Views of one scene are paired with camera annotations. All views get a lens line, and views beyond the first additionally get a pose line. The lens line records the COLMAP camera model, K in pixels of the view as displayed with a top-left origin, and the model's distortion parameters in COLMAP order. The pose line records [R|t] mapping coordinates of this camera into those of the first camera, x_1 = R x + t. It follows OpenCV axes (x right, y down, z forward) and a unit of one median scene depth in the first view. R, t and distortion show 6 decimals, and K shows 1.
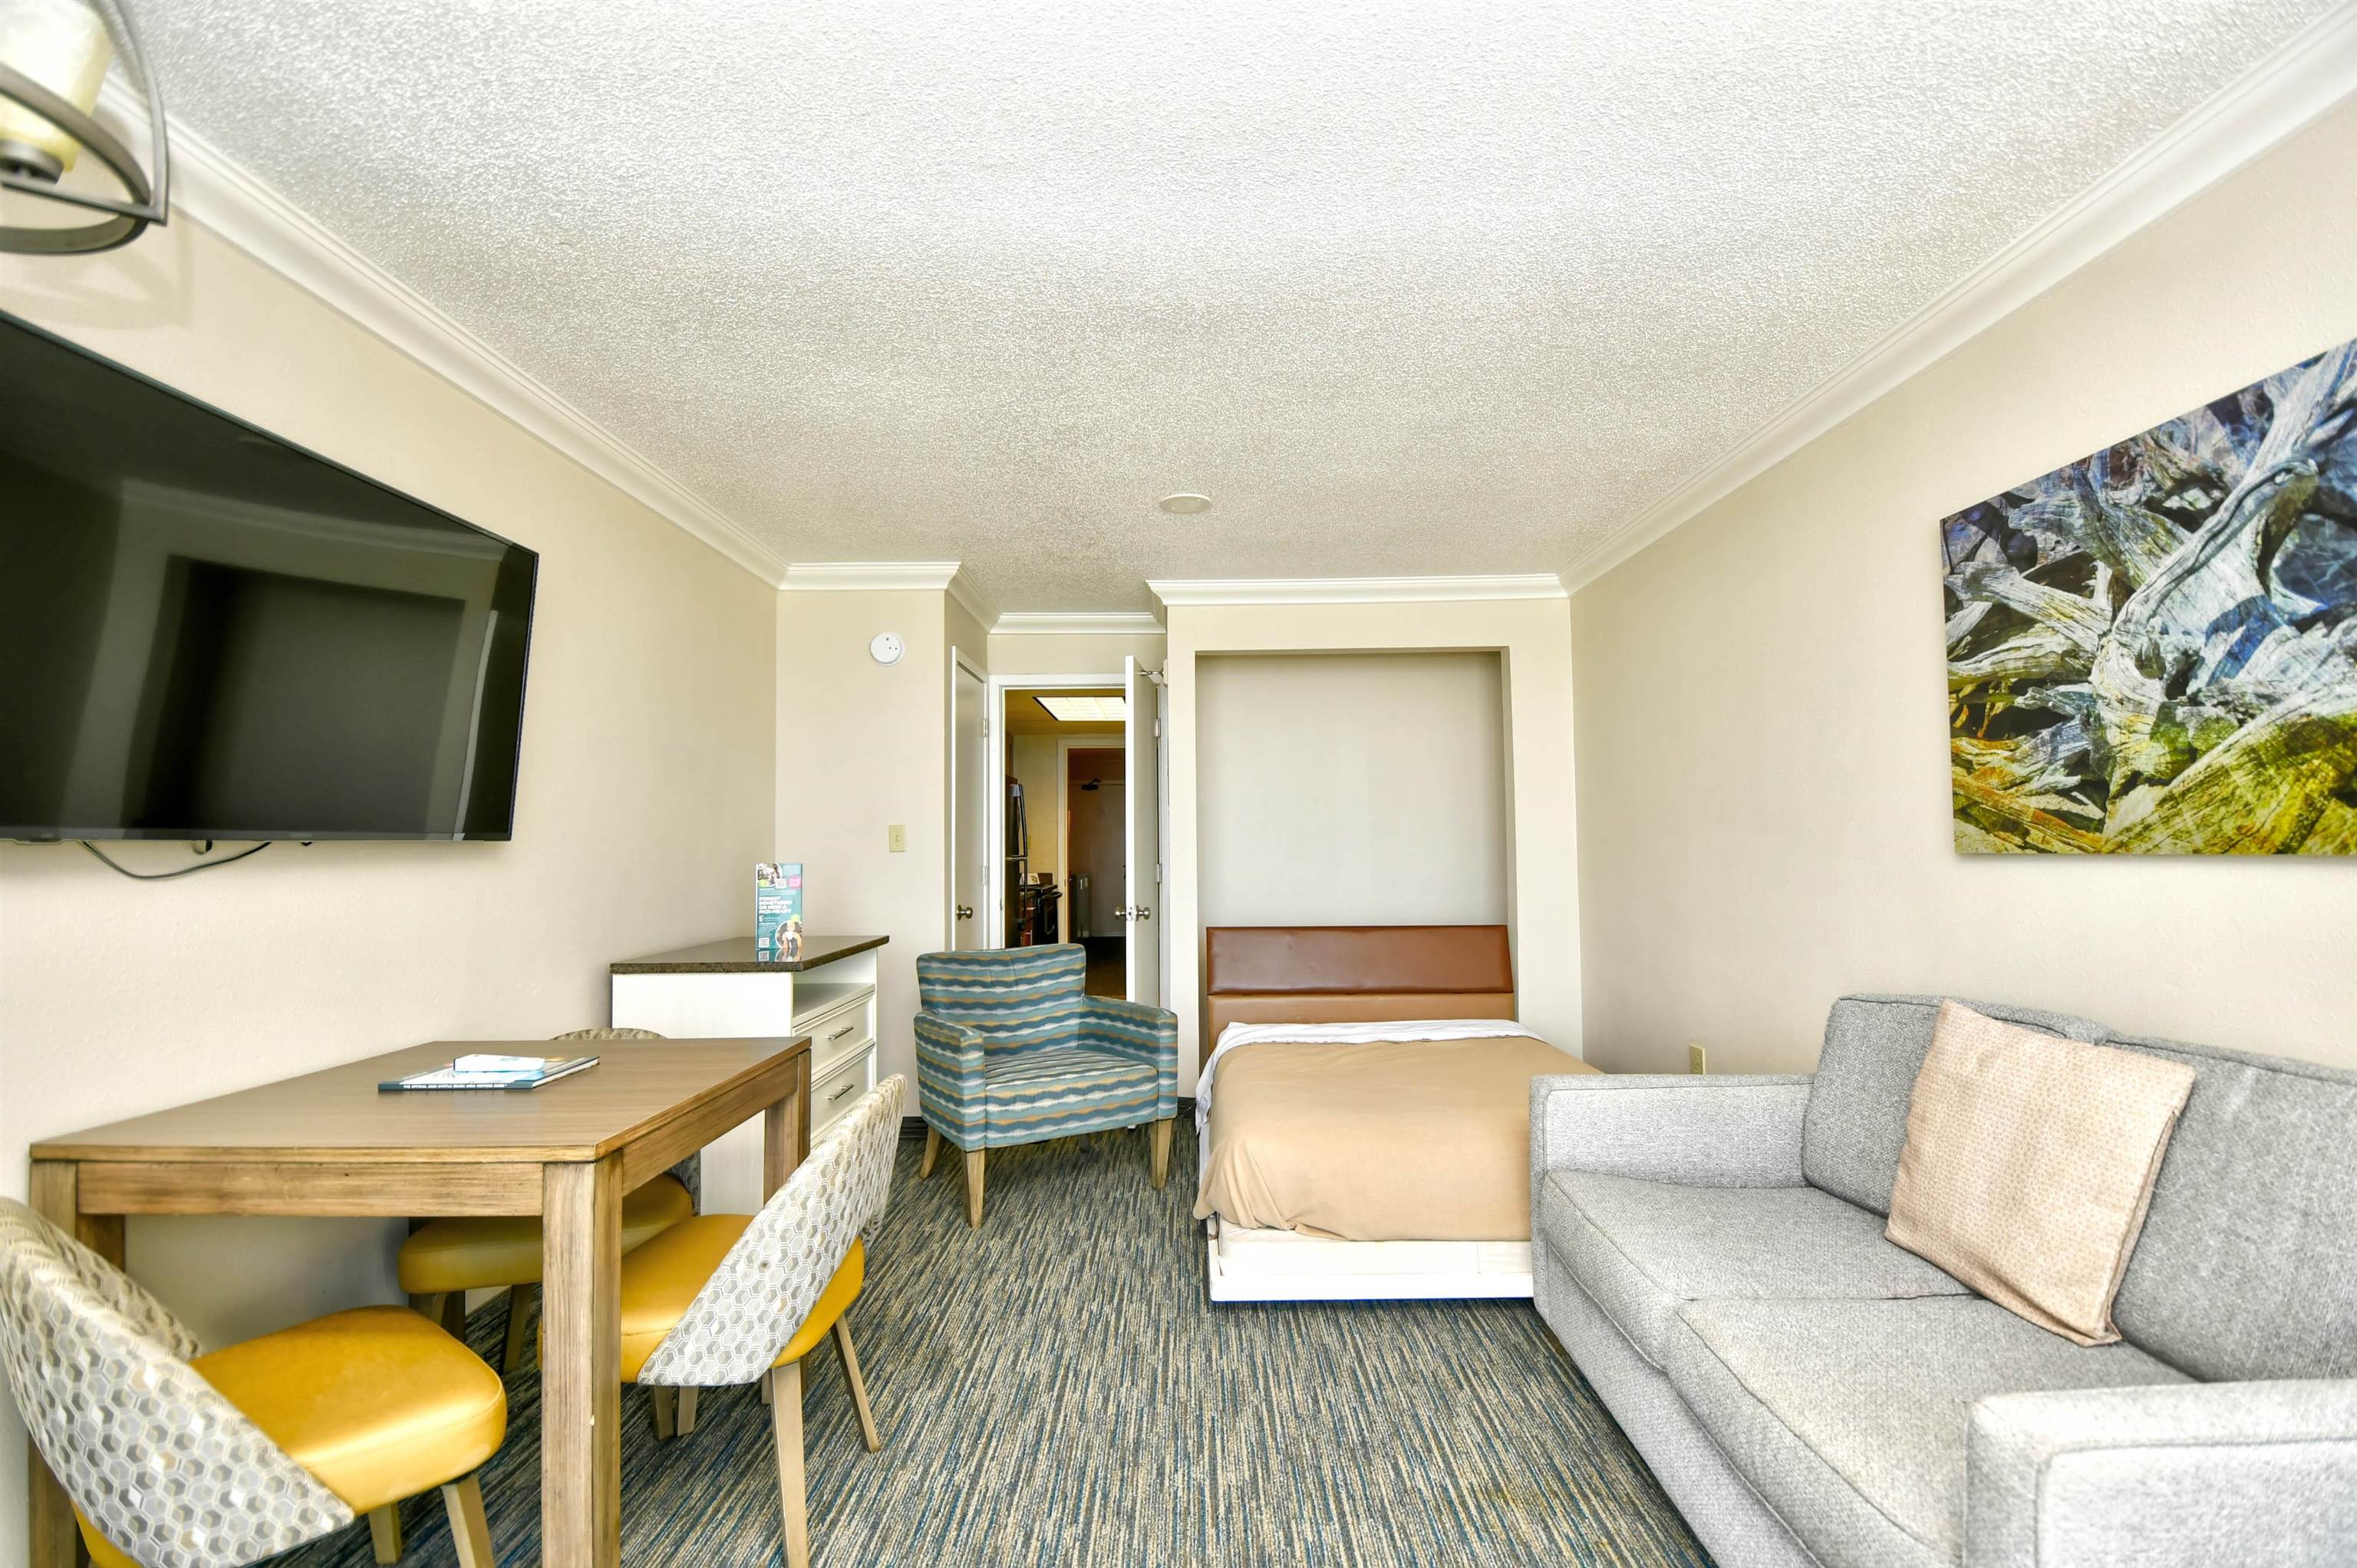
lens RADIAL K [[1037.0, 0, 1182.5], [0, 1037.0, 806.2], [0, 0, 1]] dist [0.002801, -0.015255]
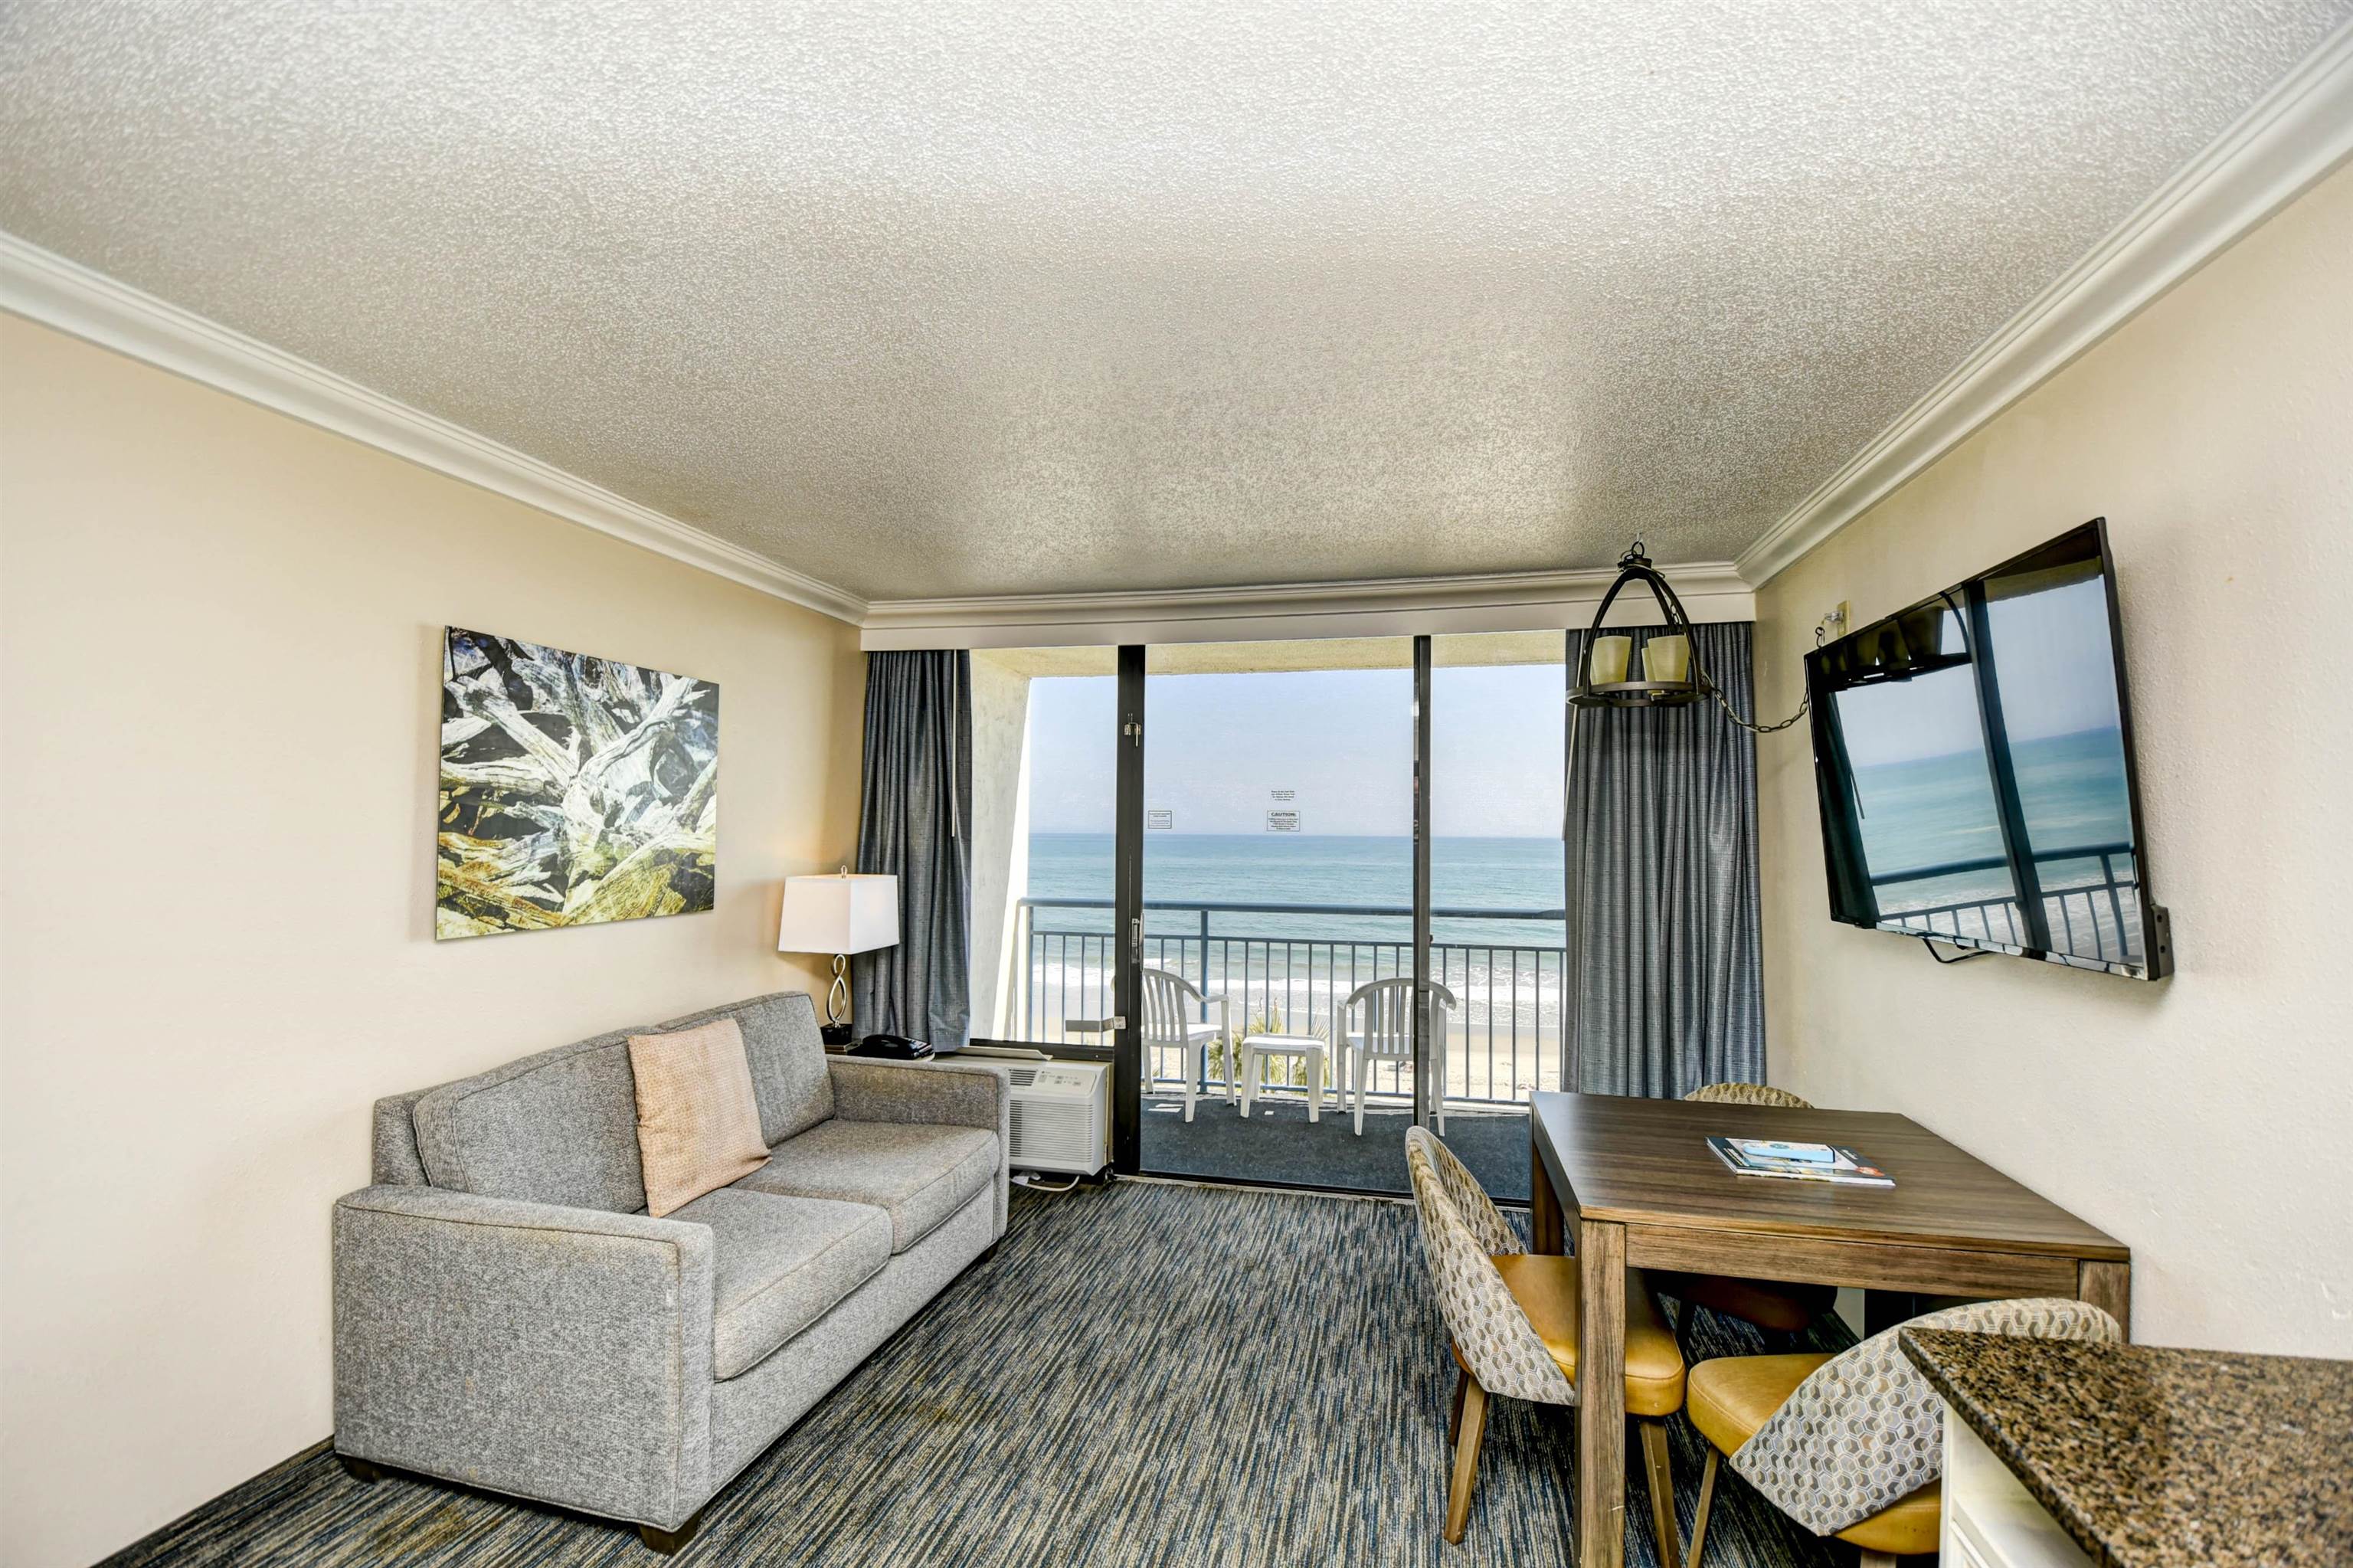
lens RADIAL K [[1052.7, 0, 1185.7], [0, 1052.7, 807.3], [0, 0, 1]] dist [0.027843, -0.030755]
pose [[-0.977726, 0.005263, 0.209820, -0.278286], [-0.008352, 0.997918, -0.063947, -0.032421], [-0.209719, -0.064275, -0.975647, 2.224752]]
